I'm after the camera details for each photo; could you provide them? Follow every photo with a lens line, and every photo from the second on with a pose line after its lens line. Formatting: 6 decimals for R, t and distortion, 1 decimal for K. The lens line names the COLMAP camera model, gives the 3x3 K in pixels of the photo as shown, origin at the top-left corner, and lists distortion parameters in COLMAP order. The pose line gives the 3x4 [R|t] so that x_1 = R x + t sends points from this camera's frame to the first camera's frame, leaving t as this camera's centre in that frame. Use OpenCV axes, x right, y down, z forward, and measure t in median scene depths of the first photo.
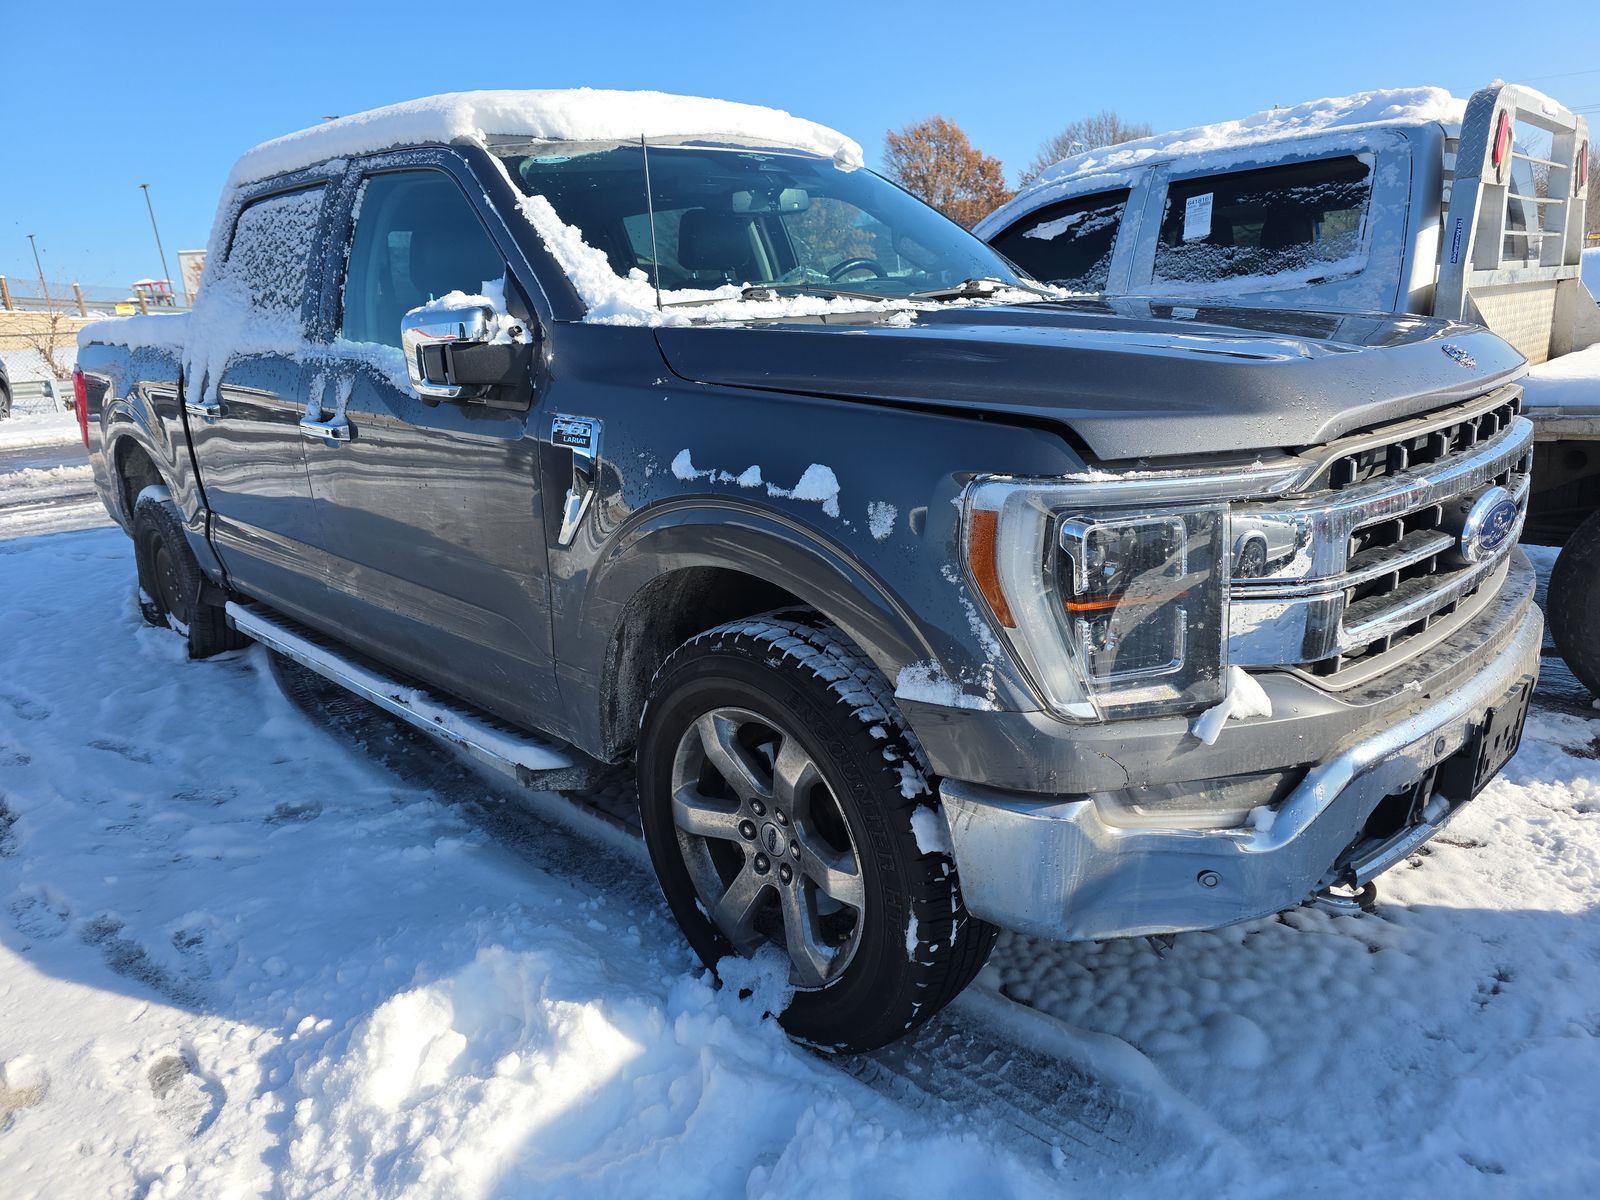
lens RADIAL K [[1080.9, 0, 812.8], [0, 1080.9, 602.7], [0, 0, 1]] dist [0.044342, -0.043728]
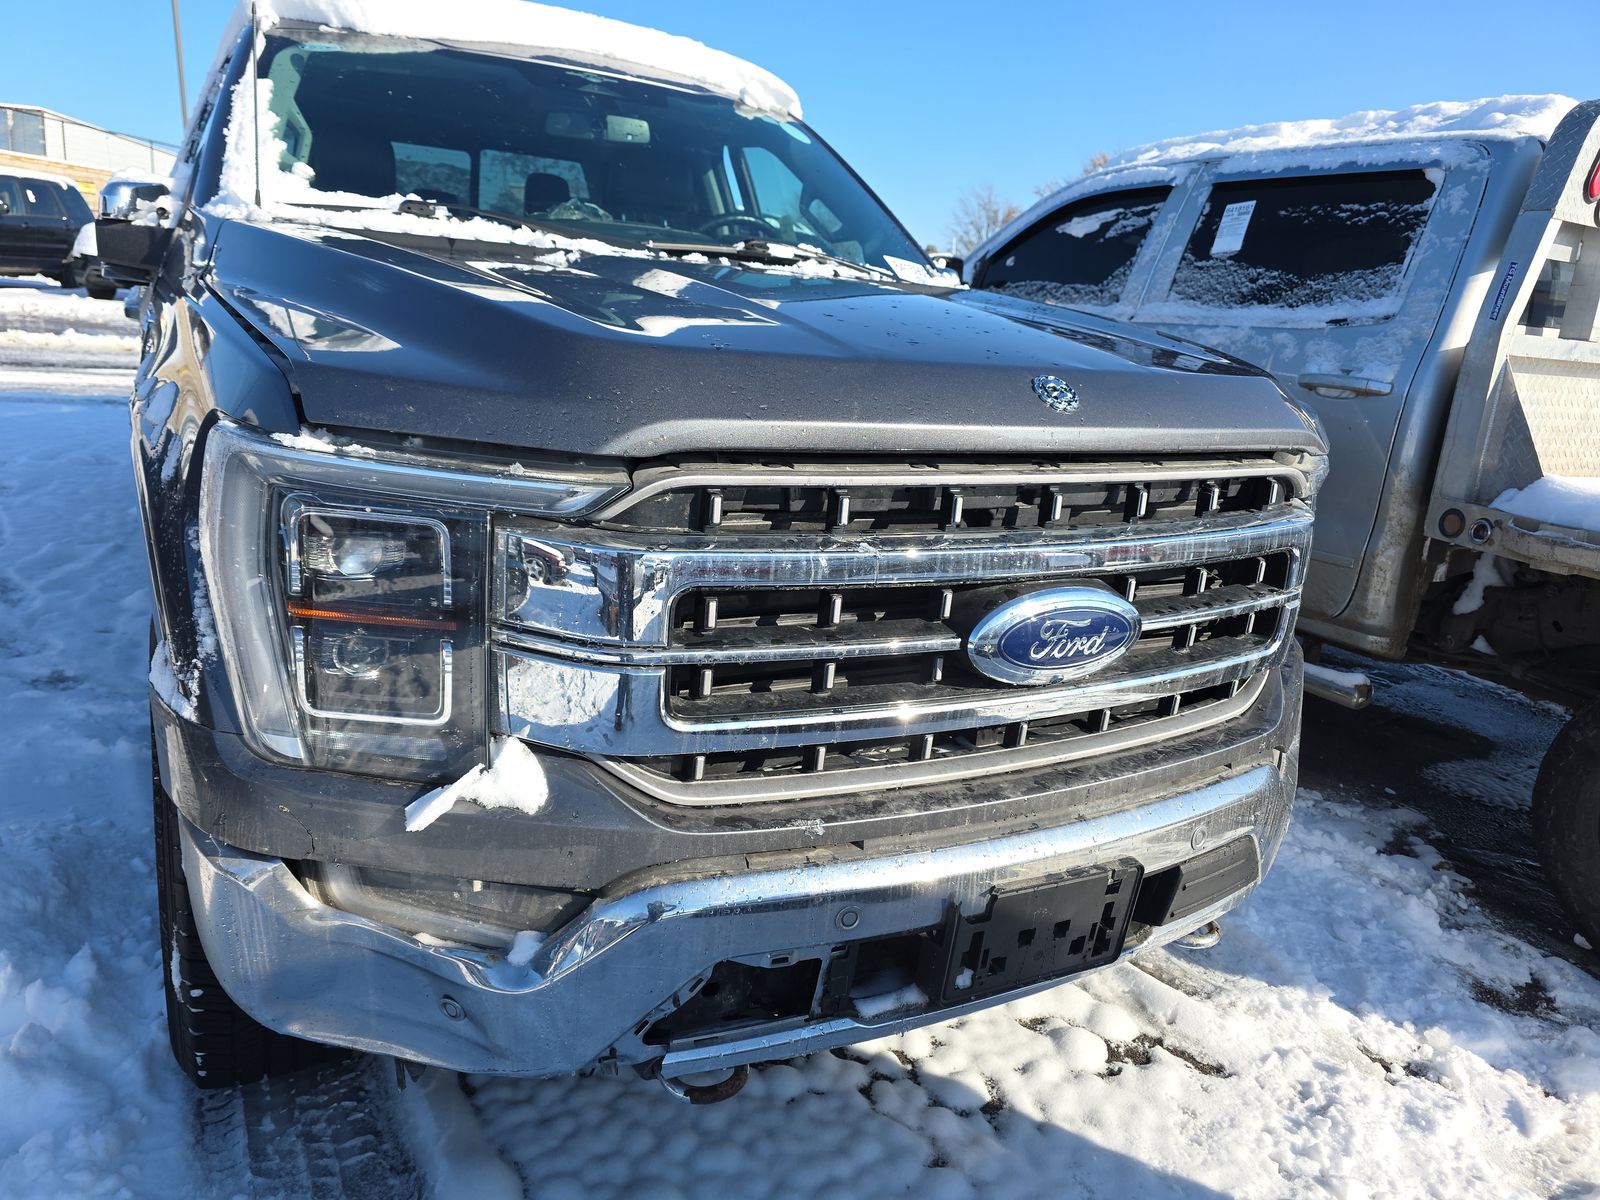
lens RADIAL K [[1080.9, 0, 796.4], [0, 1080.9, 593.5], [0, 0, 1]] dist [0.044342, -0.043728]
pose [[0.949387, 0.205886, -0.237225, 0.316292], [-0.205606, 0.978284, 0.026202, -0.041926], [0.237469, 0.023899, 0.971101, 0.142116]]
